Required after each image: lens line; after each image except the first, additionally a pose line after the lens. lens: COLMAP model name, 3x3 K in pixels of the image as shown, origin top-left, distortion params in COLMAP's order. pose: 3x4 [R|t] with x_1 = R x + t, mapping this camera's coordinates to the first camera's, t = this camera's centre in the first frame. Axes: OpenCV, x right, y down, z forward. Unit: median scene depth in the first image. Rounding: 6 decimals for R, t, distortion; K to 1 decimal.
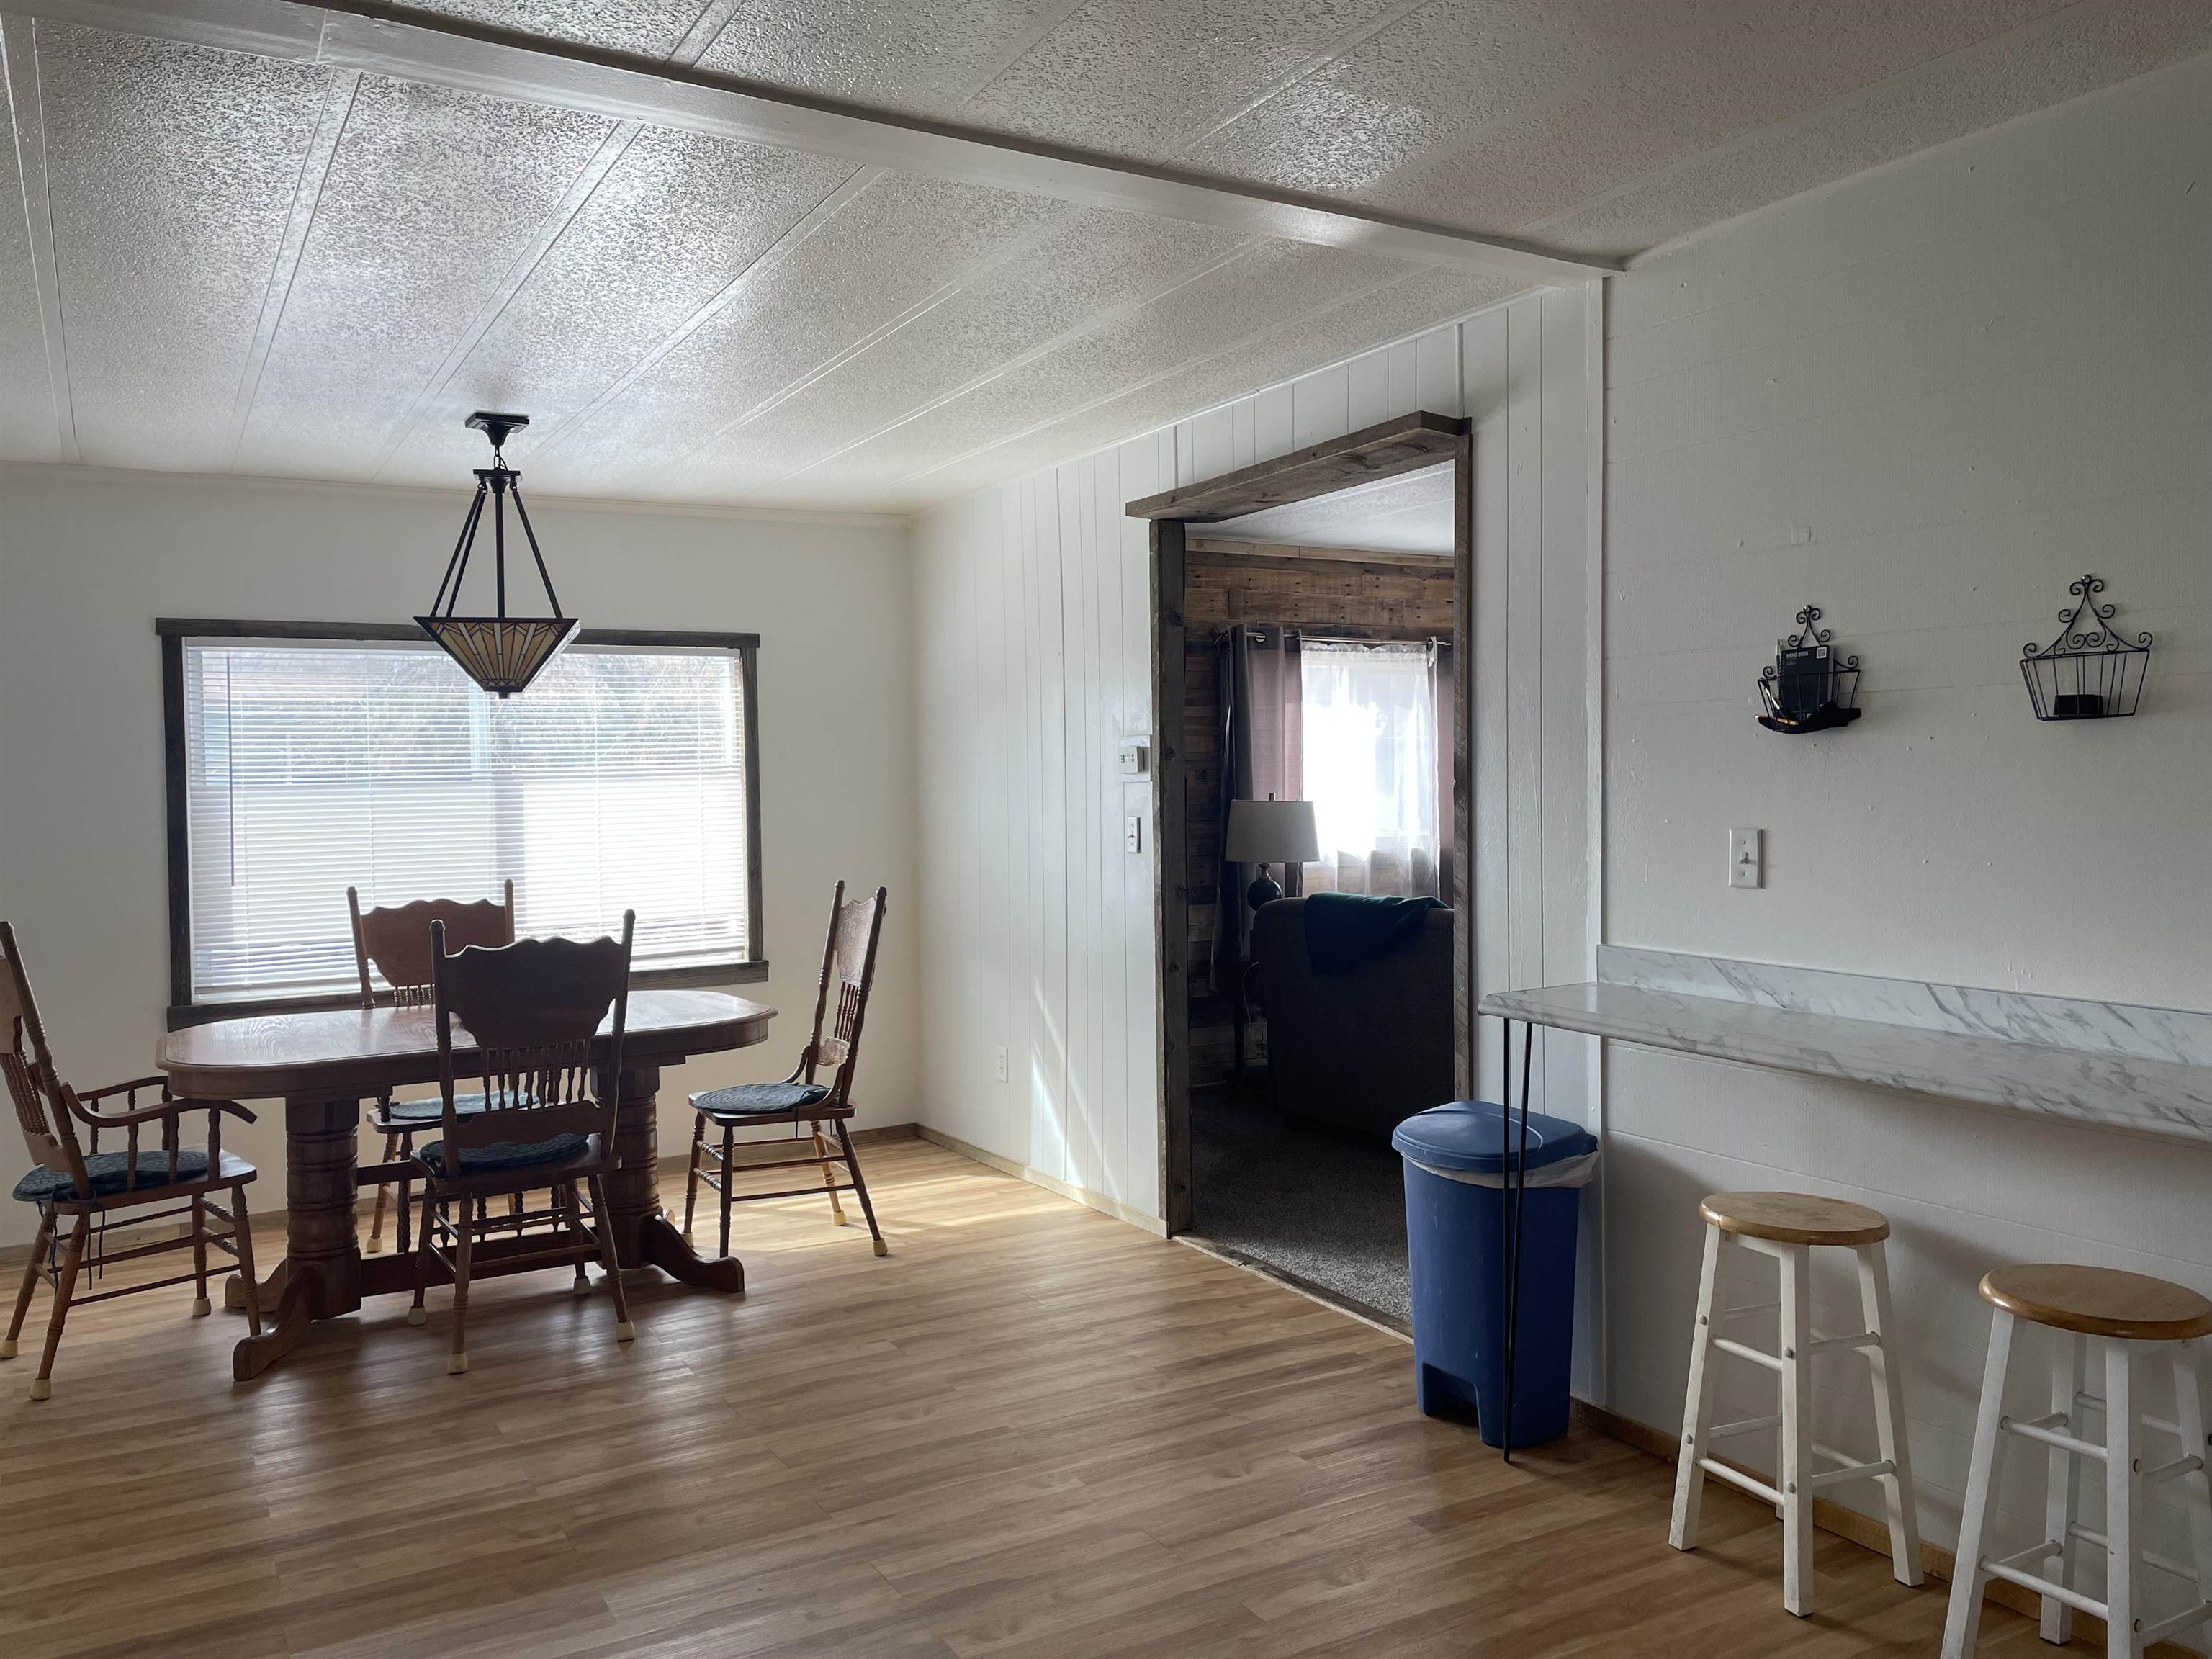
lens RADIAL K [[1675.1, 0, 1099.6], [0, 1675.1, 839.0], [0, 0, 1]] dist [0.049862, -0.032756]
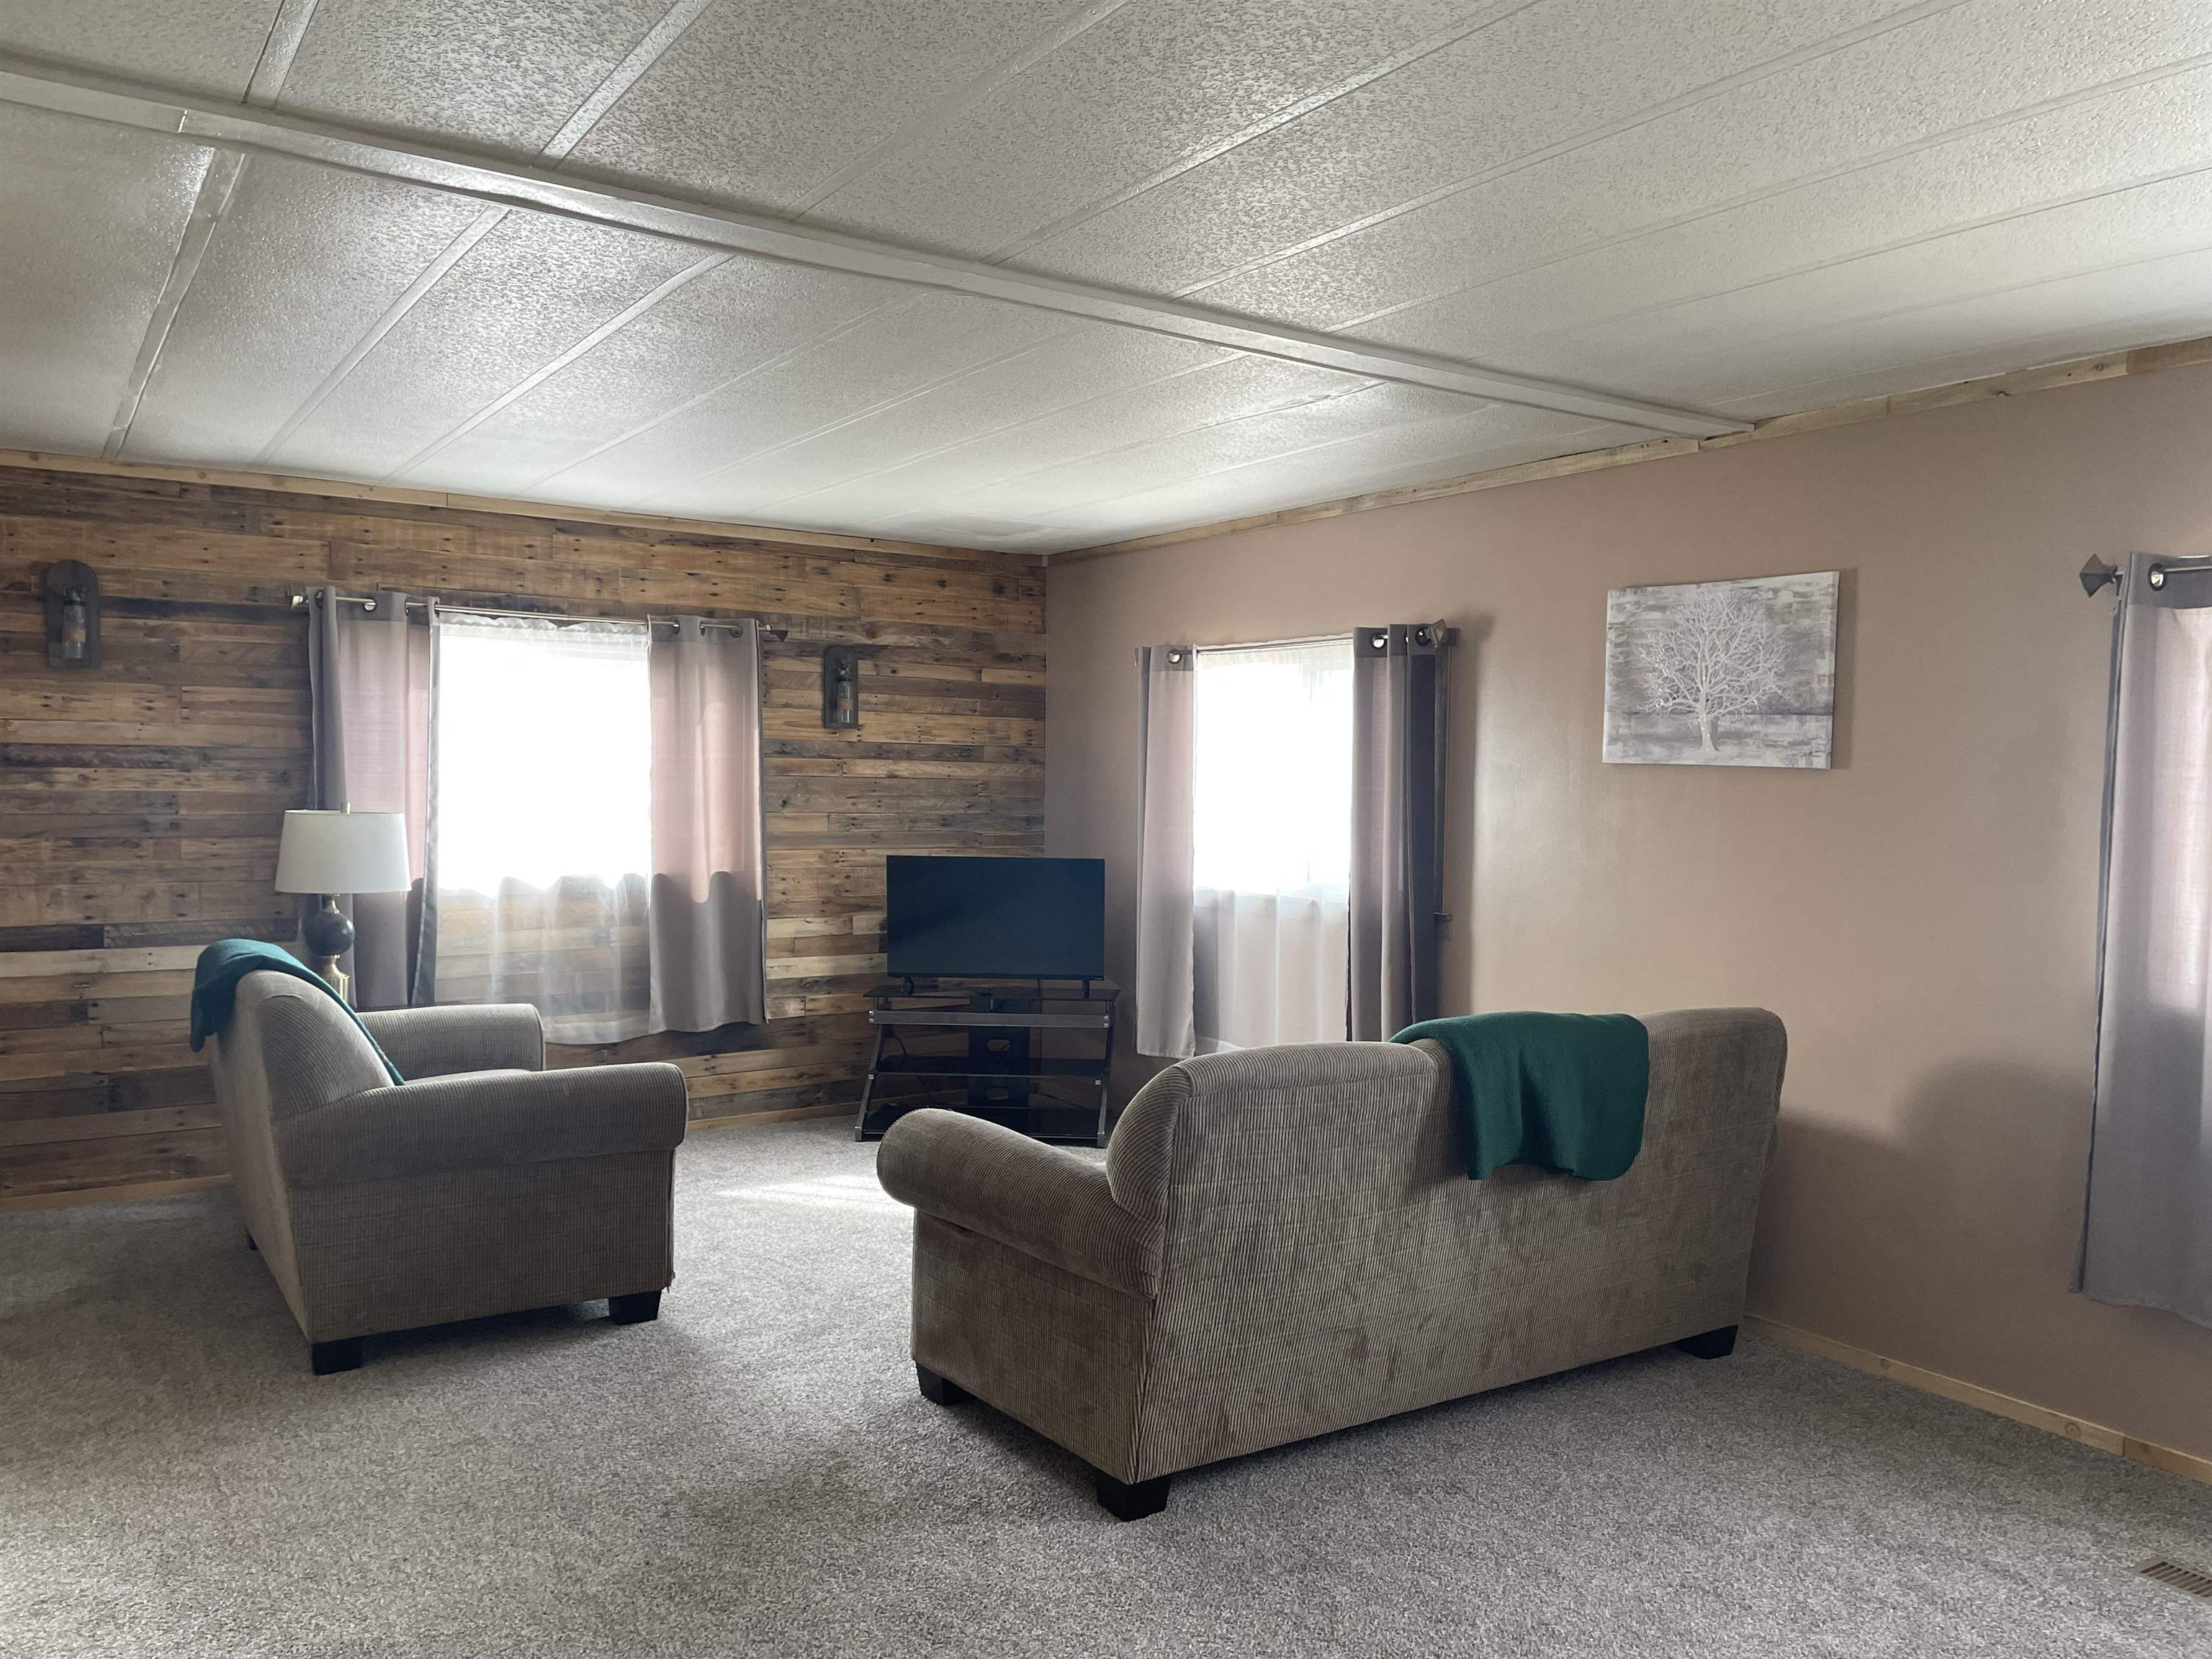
lens RADIAL K [[1675.1, 0, 1108.3], [0, 1675.1, 831.0], [0, 0, 1]] dist [0.049862, -0.032756]
pose [[0.997527, 0.025064, 0.065658, 0.376364], [-0.024479, 0.999653, -0.009705, -0.014013], [-0.065879, 0.008074, 0.997795, 0.179269]]
